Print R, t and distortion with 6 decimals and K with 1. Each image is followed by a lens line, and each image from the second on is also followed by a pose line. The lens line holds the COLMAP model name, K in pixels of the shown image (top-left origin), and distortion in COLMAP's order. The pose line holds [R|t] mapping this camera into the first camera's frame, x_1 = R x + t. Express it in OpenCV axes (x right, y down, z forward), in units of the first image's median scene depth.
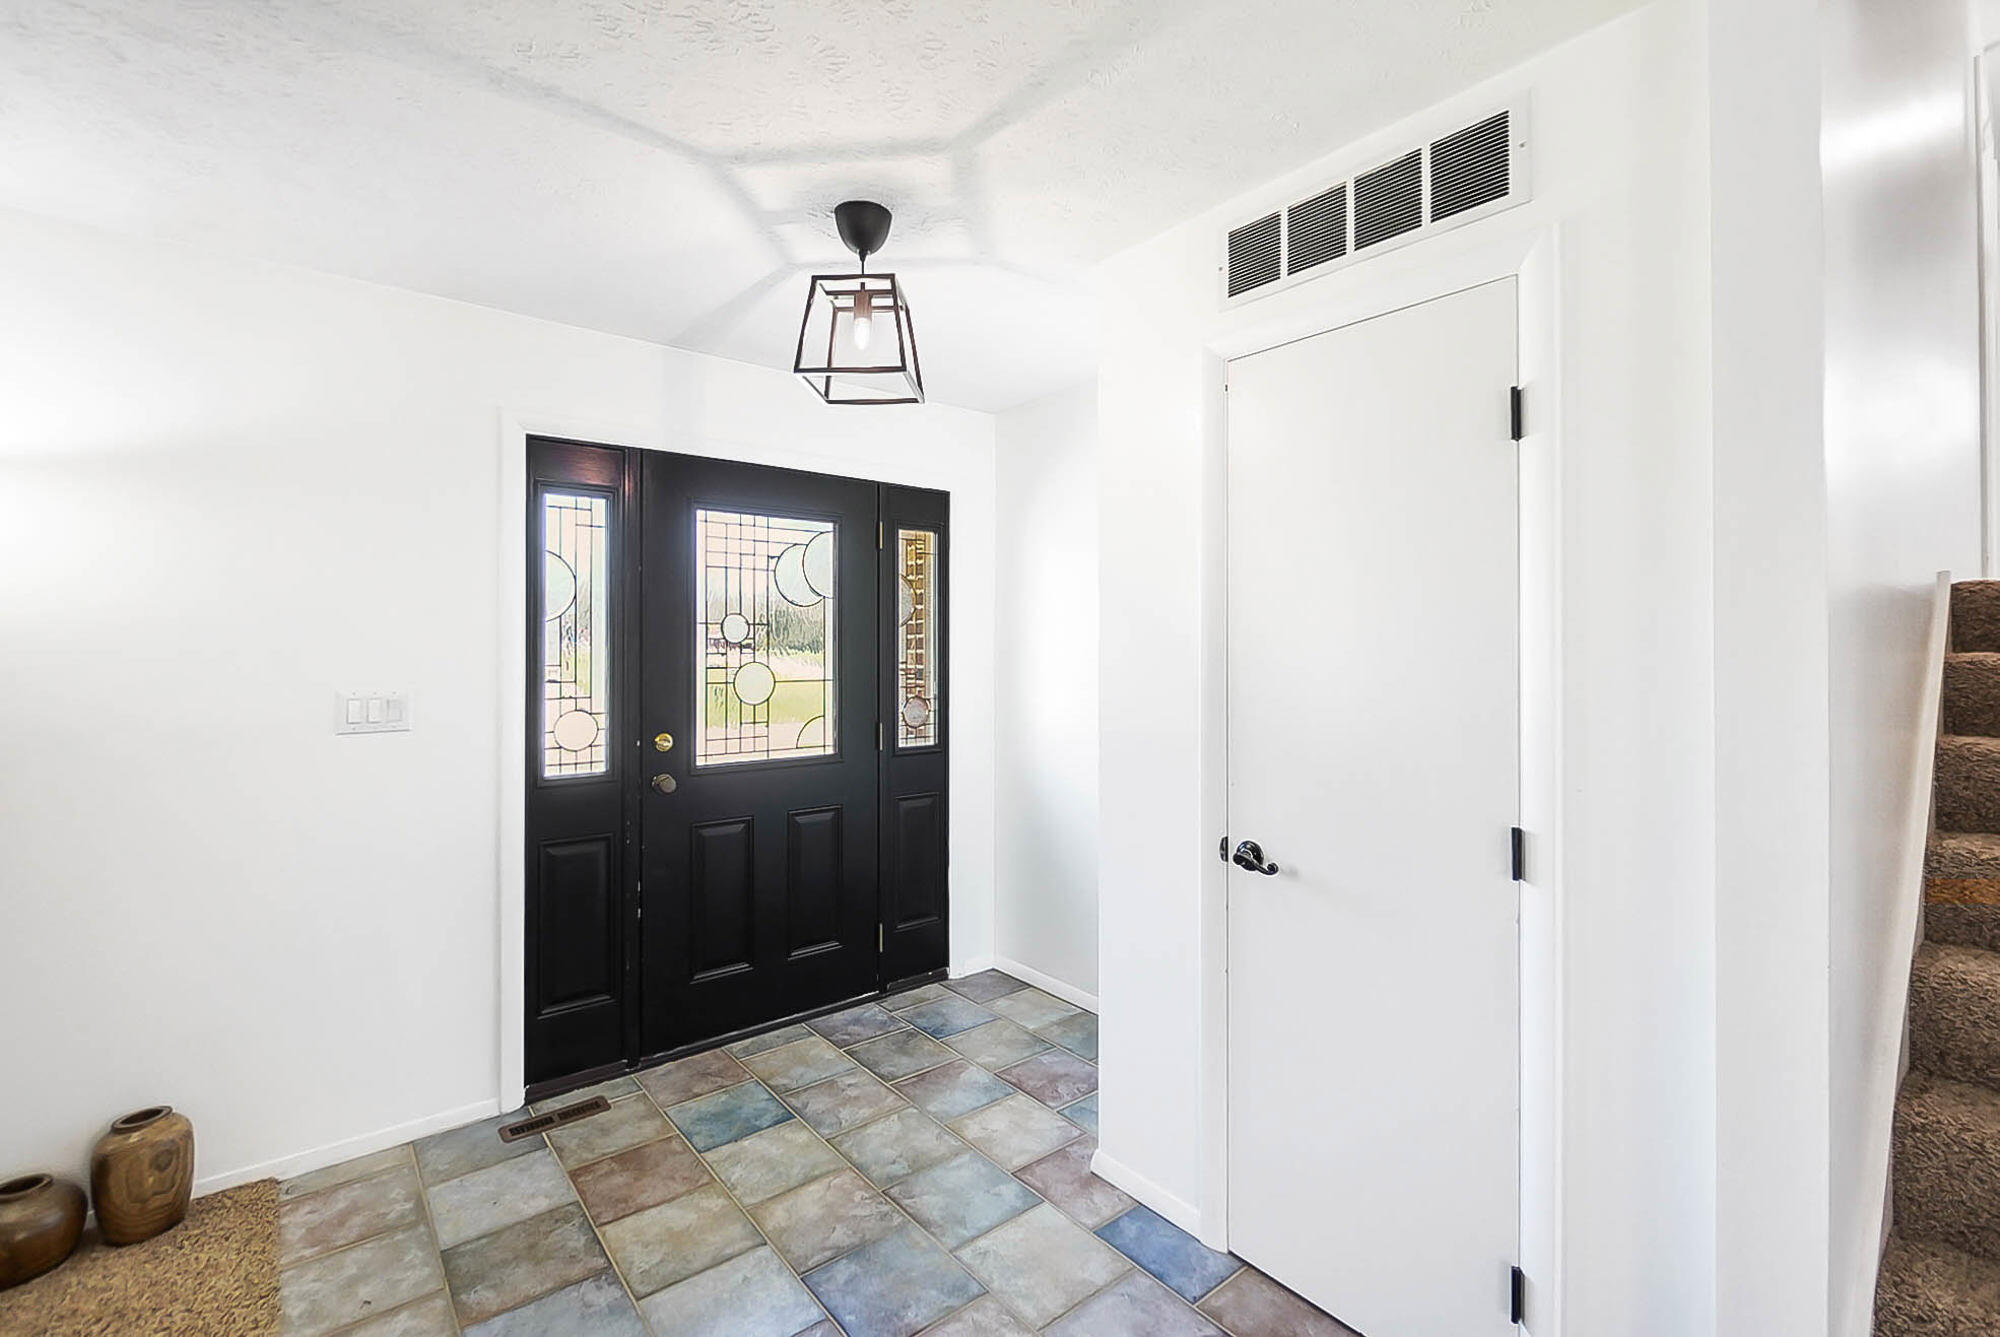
lens RADIAL K [[864.7, 0, 993.7], [0, 864.7, 656.3], [0, 0, 1]] dist [-0.002135, -0.001134]
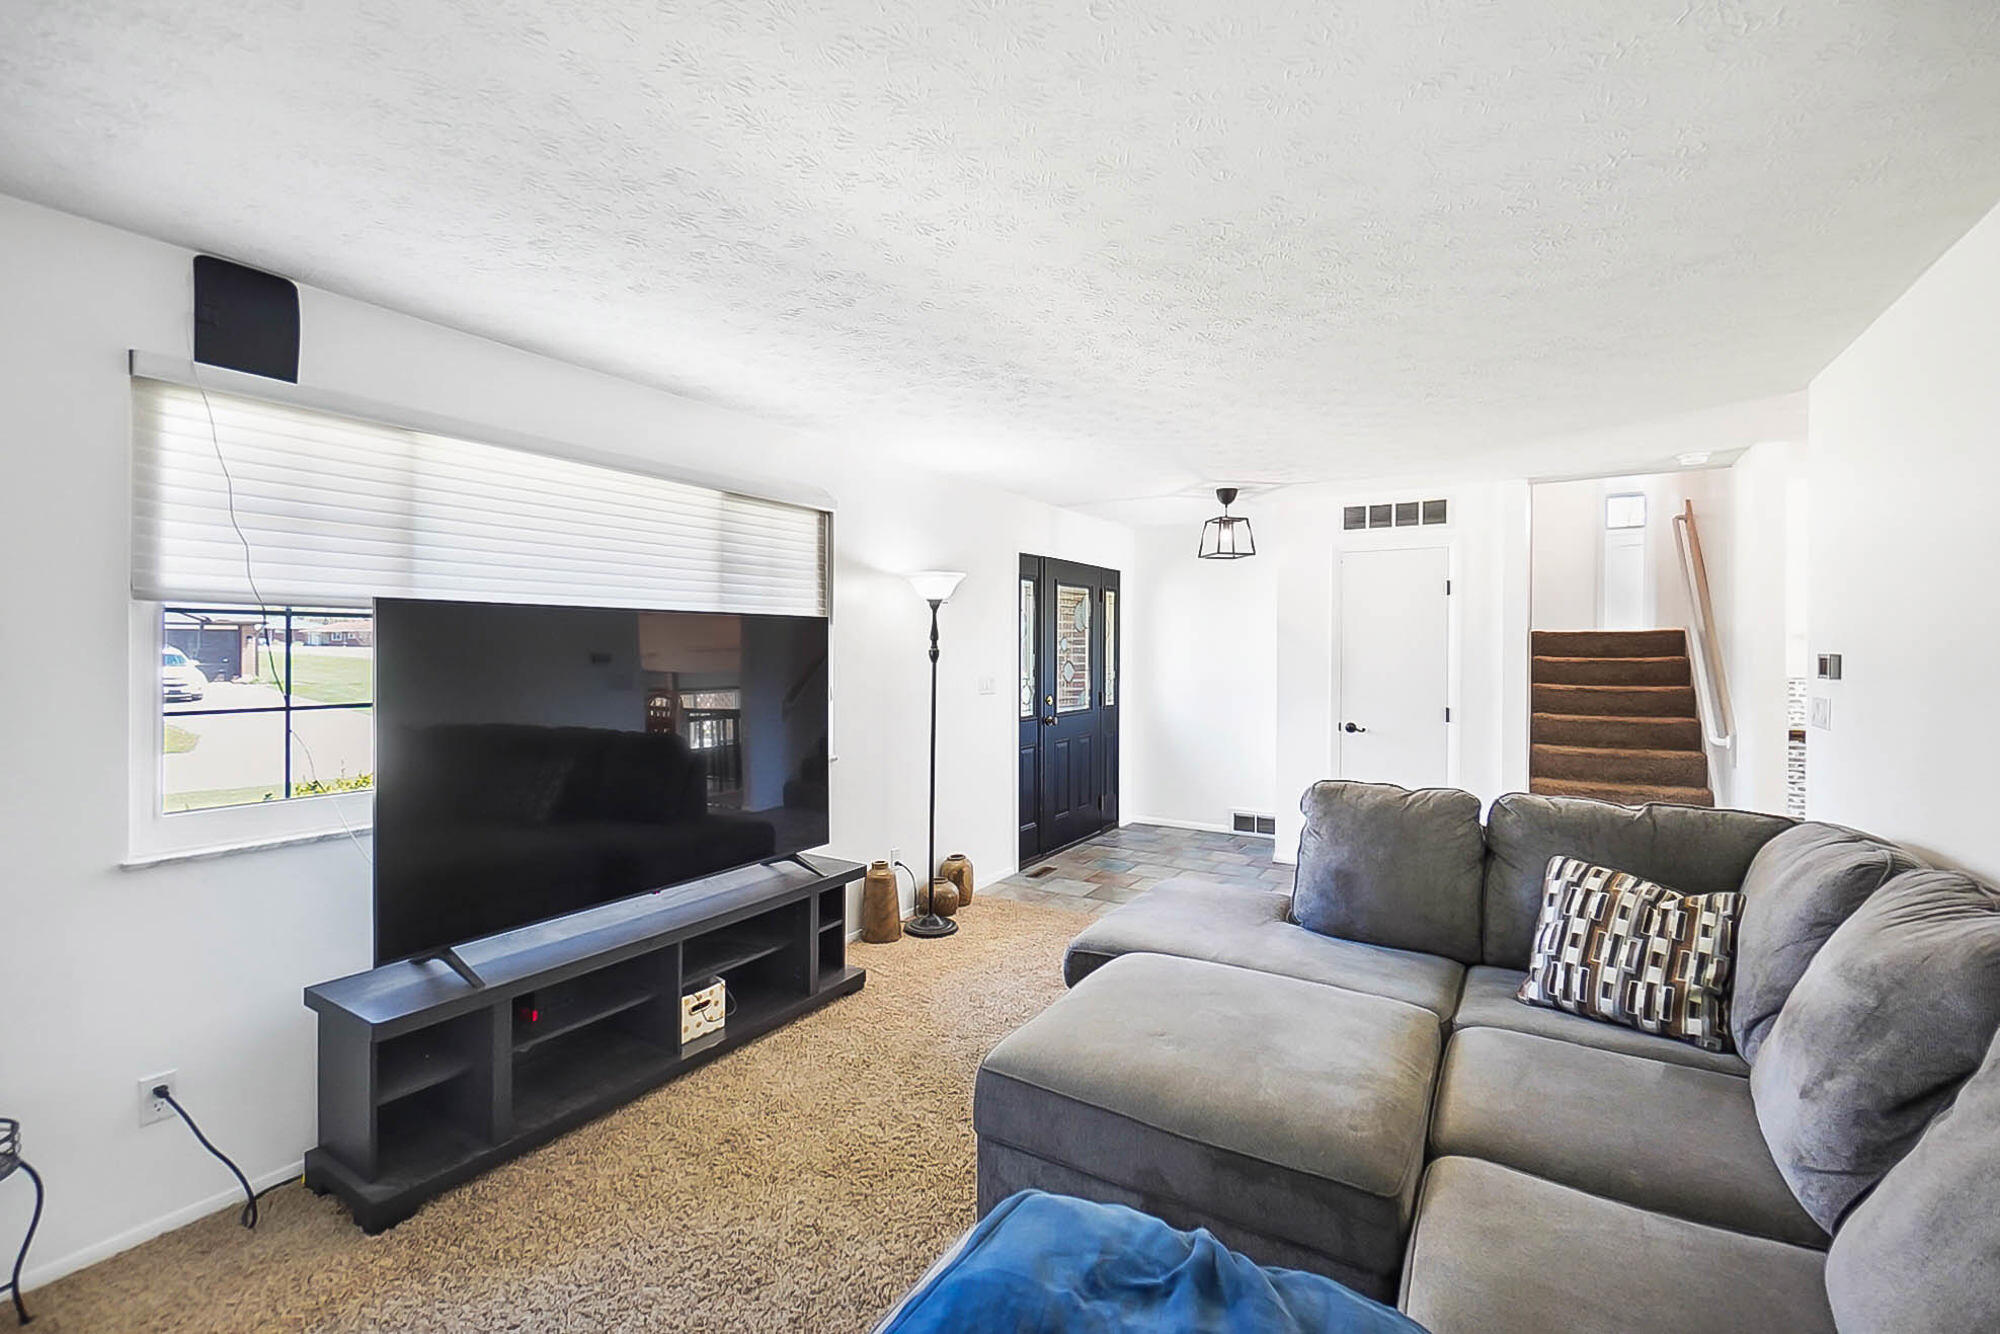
lens RADIAL K [[866.4, 0, 978.0], [0, 866.4, 663.7], [0, 0, 1]] dist [0.000170, -0.000186]
pose [[0.948734, -0.005559, 0.316027, -1.393920], [0.003076, 0.999960, 0.008356, -0.005521], [-0.316061, -0.006956, 0.948713, -1.038051]]
